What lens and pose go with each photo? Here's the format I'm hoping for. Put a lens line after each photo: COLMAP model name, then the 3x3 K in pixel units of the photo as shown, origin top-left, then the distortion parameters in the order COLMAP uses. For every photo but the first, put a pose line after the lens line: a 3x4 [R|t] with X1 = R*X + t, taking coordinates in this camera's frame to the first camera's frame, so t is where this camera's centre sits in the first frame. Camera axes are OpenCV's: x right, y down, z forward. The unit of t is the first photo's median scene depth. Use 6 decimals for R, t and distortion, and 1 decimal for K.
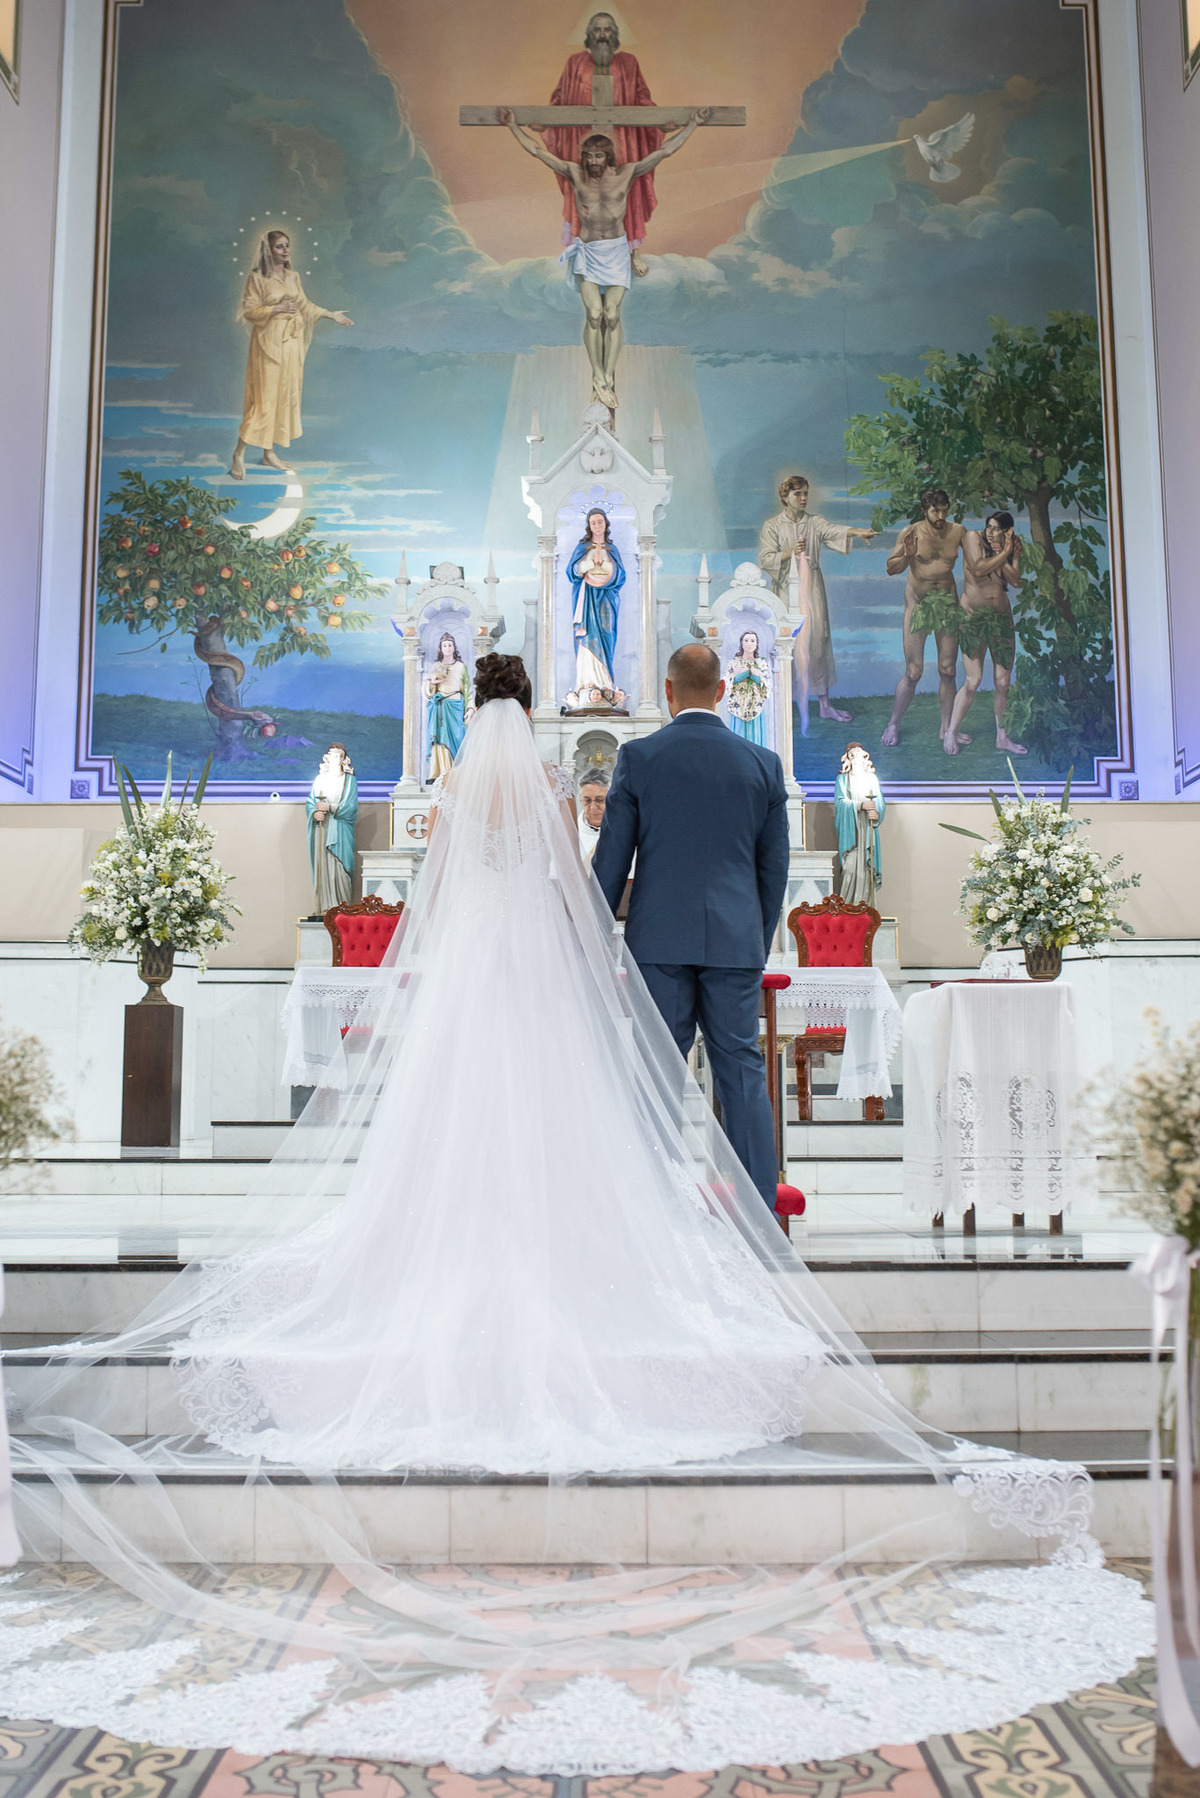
lens RADIAL K [[1960.7, 0, 608.4], [0, 1960.7, 849.2], [0, 0, 1]] dist [-0.070814, 0.028272]
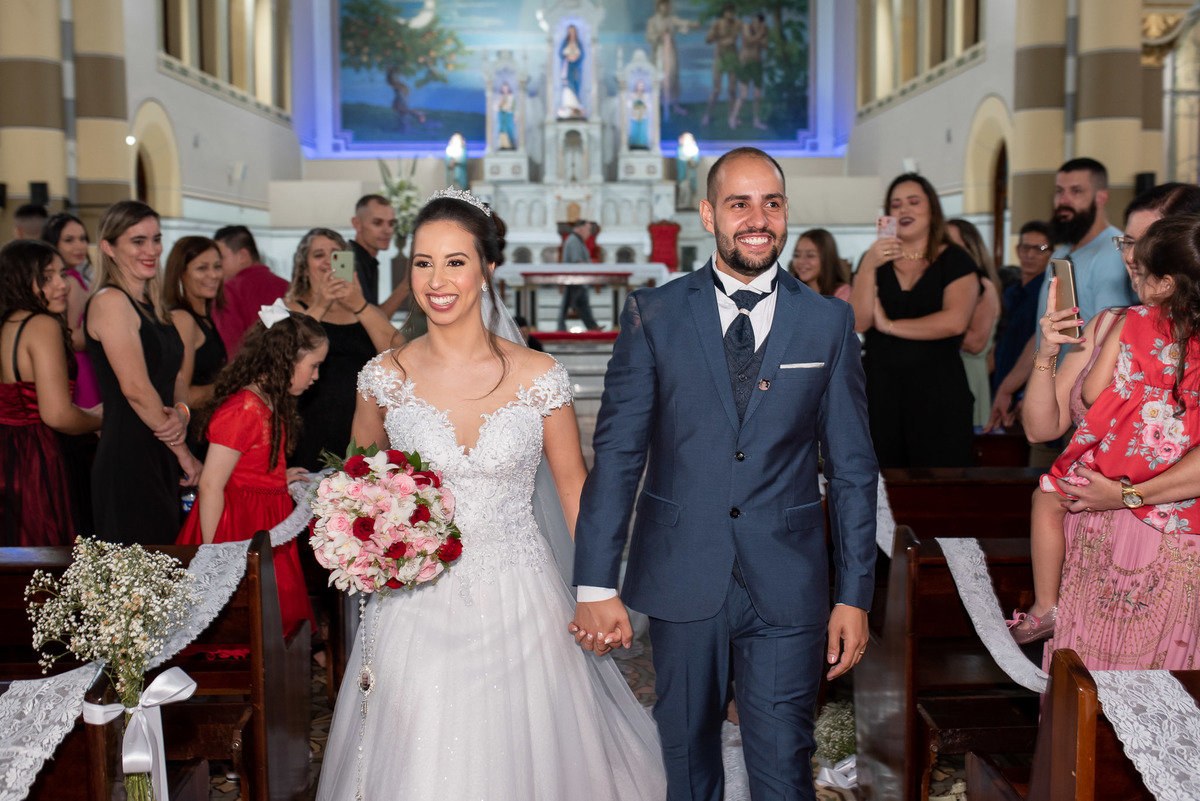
lens RADIAL K [[1286.0, 0, 600.0], [0, 1286.0, 400.5], [0, 0, 1]] dist [-0.060359, 0.046881]
pose [[0.999765, -0.005693, 0.020937, -0.006365], [0.000560, 0.971420, 0.237367, -0.094237], [-0.021690, -0.237299, 0.971194, -0.467199]]
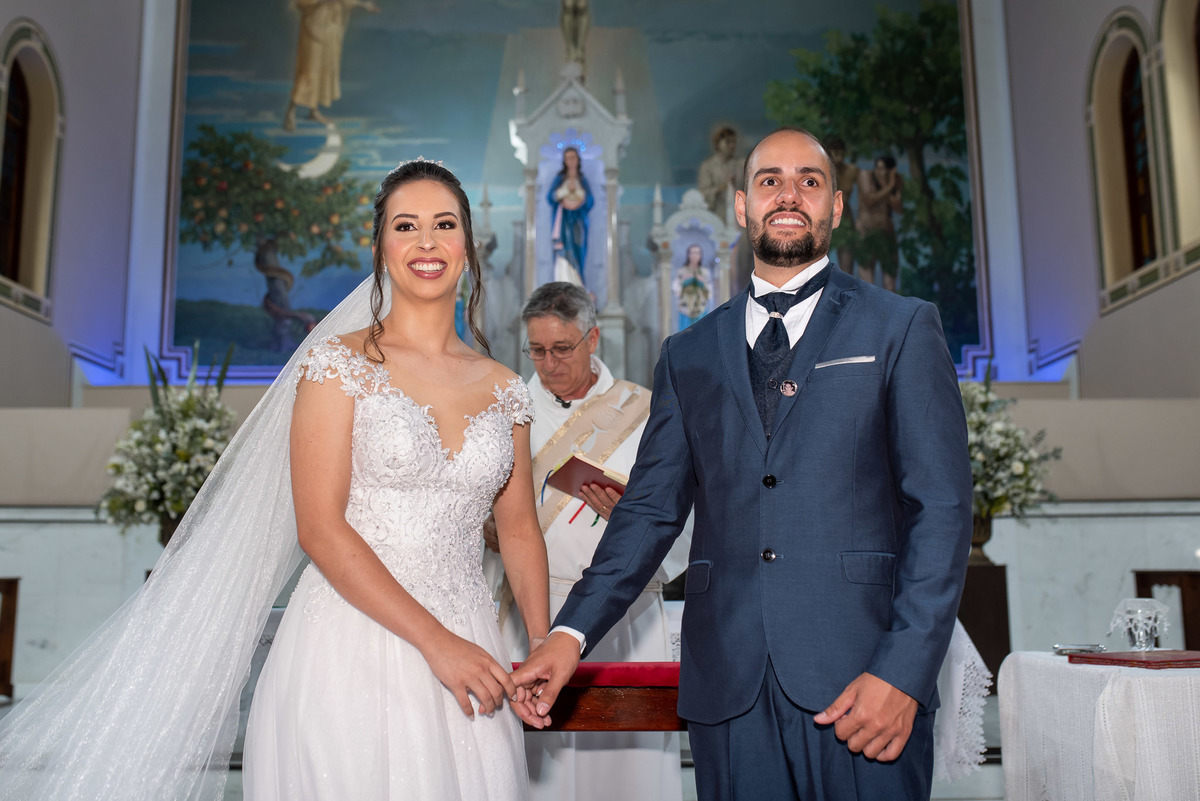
lens RADIAL K [[1201.0, 0, 579.1], [0, 1201.0, 383.0], [0, 0, 1]] dist [-0.067691, 0.067404]
pose [[0.999991, -0.003238, 0.002683, -0.003015], [0.003297, 0.999752, -0.022011, -0.007131], [-0.002611, 0.022020, 0.999754, 0.222950]]
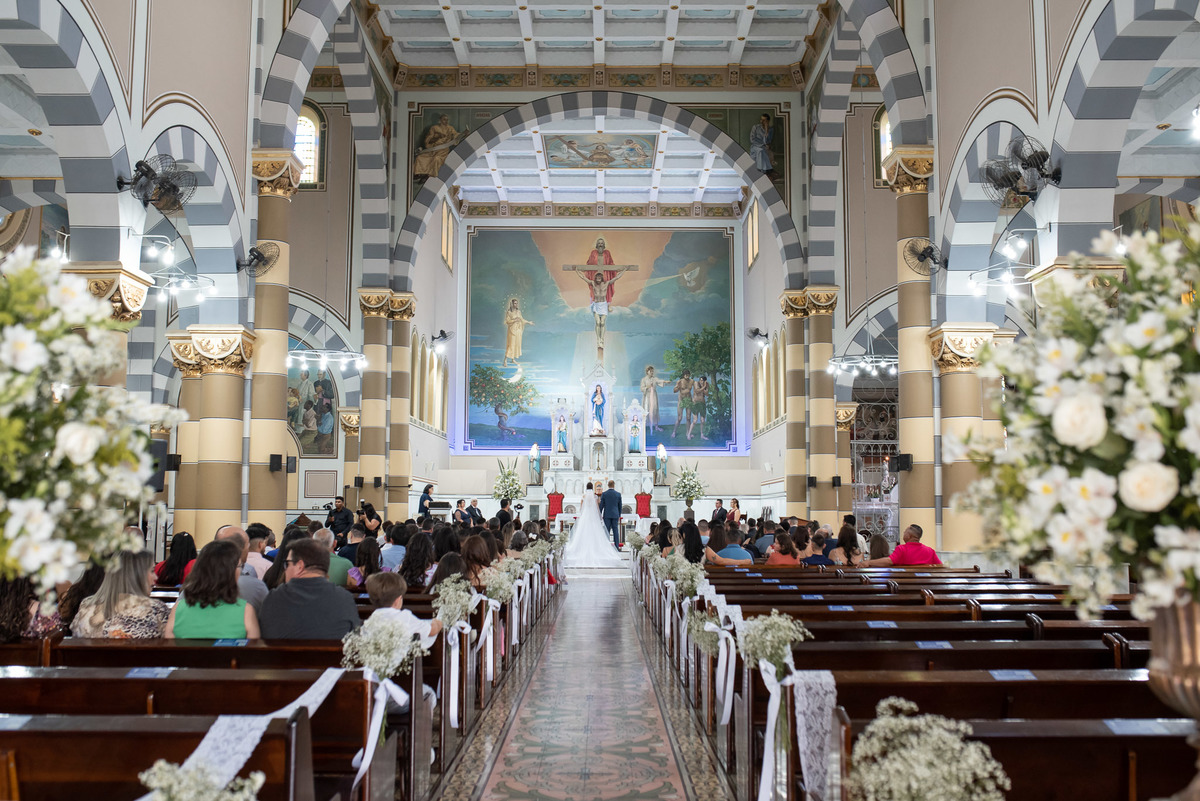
lens RADIAL K [[1286.0, 0, 600.0], [0, 1286.0, 400.5], [0, 0, 1]] dist [-0.060359, 0.046881]
pose [[0.999983, 0.005706, -0.001155, 0.000364], [-0.005654, 0.999141, 0.041044, -0.229537], [0.001389, -0.041037, 0.999157, -1.544217]]
